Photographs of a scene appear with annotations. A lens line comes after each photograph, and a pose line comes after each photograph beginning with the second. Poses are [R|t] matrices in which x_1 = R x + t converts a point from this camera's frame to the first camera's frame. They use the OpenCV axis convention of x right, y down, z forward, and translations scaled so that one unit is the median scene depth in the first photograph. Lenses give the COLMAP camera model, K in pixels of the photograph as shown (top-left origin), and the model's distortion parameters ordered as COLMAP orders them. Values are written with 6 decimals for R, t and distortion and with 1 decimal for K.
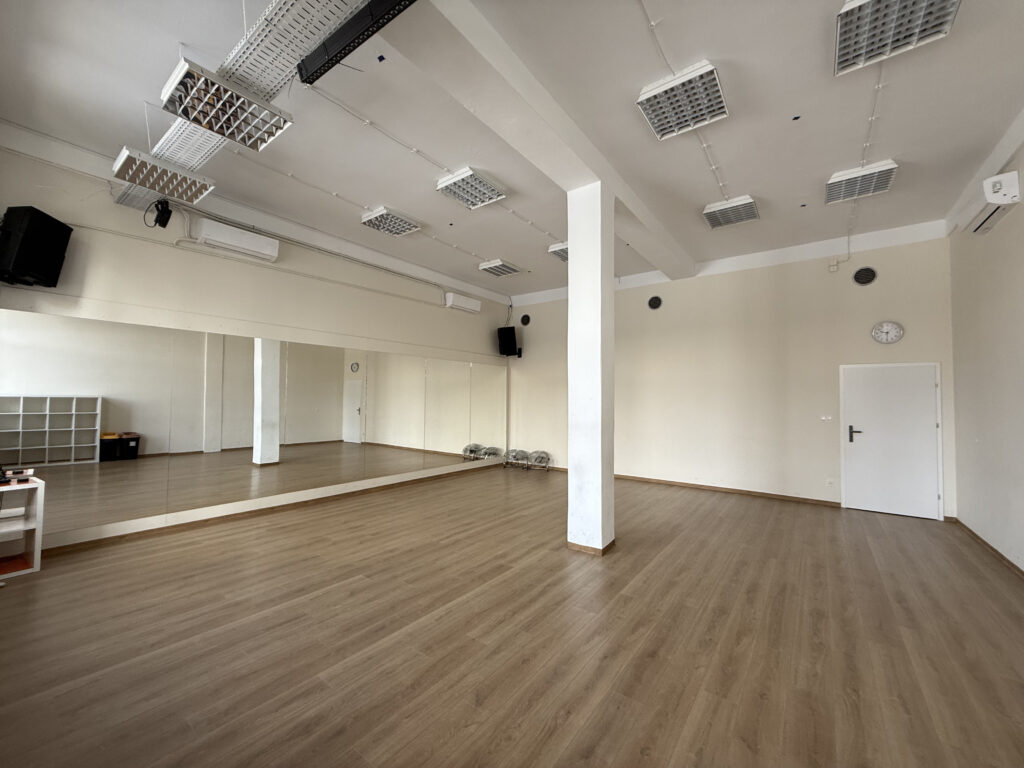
lens RADIAL K [[407.2, 0, 510.5], [0, 407.2, 384.3], [0, 0, 1]] dist [0.002421, 0.000614]
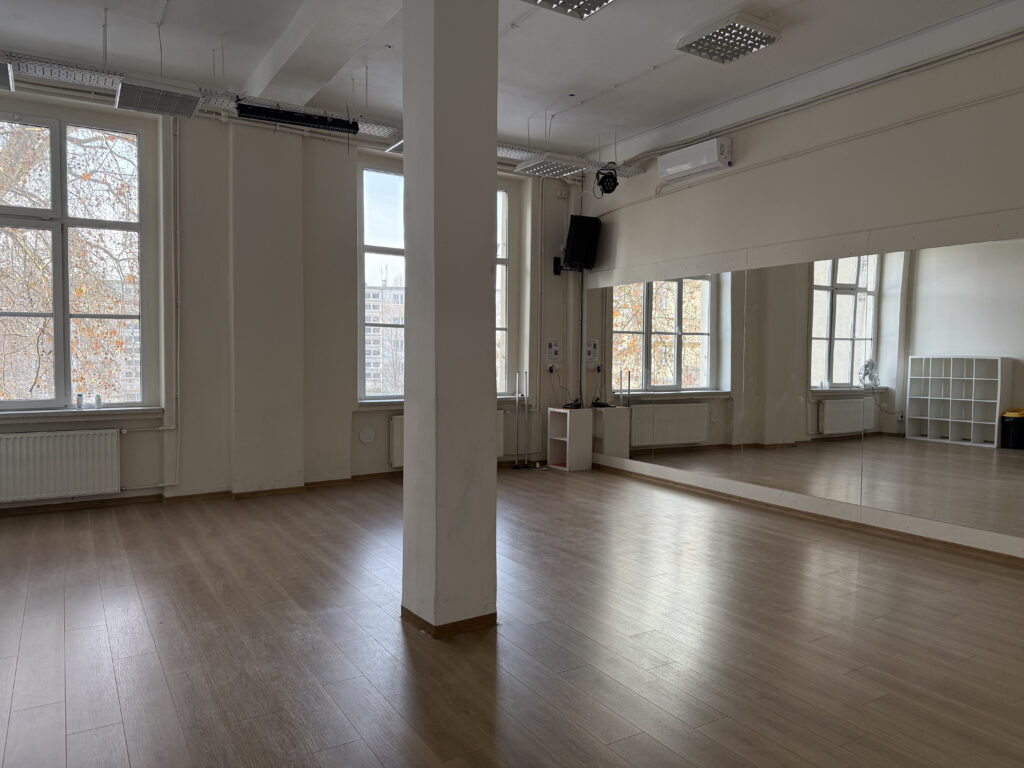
lens RADIAL K [[736.7, 0, 511.2], [0, 736.7, 385.2], [0, 0, 1]] dist [0.009038, -0.000552]
pose [[-0.361223, 0.023374, -0.932187, 0.537261], [0.024621, 0.999576, 0.015523, 0.043688], [0.932154, -0.017344, -0.361645, 0.732534]]
